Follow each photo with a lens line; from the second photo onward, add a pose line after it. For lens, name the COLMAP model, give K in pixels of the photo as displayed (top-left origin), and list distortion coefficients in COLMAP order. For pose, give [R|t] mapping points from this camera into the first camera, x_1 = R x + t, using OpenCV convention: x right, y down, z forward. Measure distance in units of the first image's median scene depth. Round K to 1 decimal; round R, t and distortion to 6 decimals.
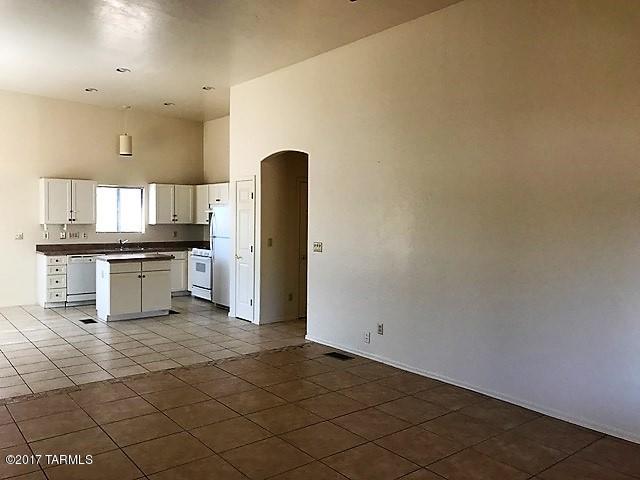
lens RADIAL K [[524.6, 0, 323.1], [0, 524.6, 231.8], [0, 0, 1]] dist [0.011300, -0.010688]
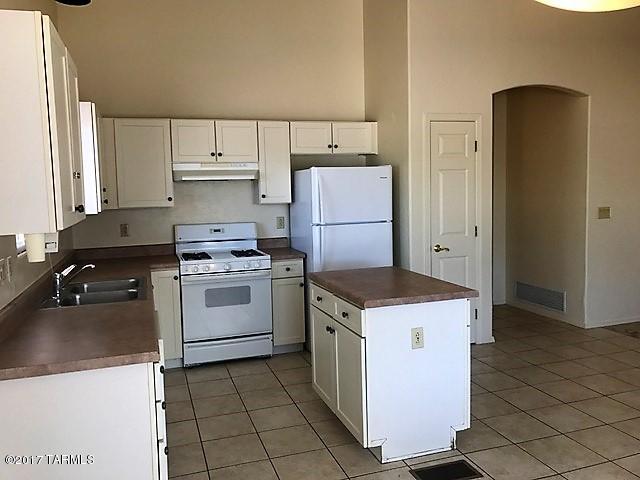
lens RADIAL K [[524.6, 0, 314.1], [0, 524.6, 230.4], [0, 0, 1]] dist [0.011300, -0.010688]
pose [[0.356814, -0.091767, 0.929657, -0.805778], [0.060479, 0.995345, 0.075038, -0.027731], [-0.932216, 0.029450, 0.360703, 0.959696]]
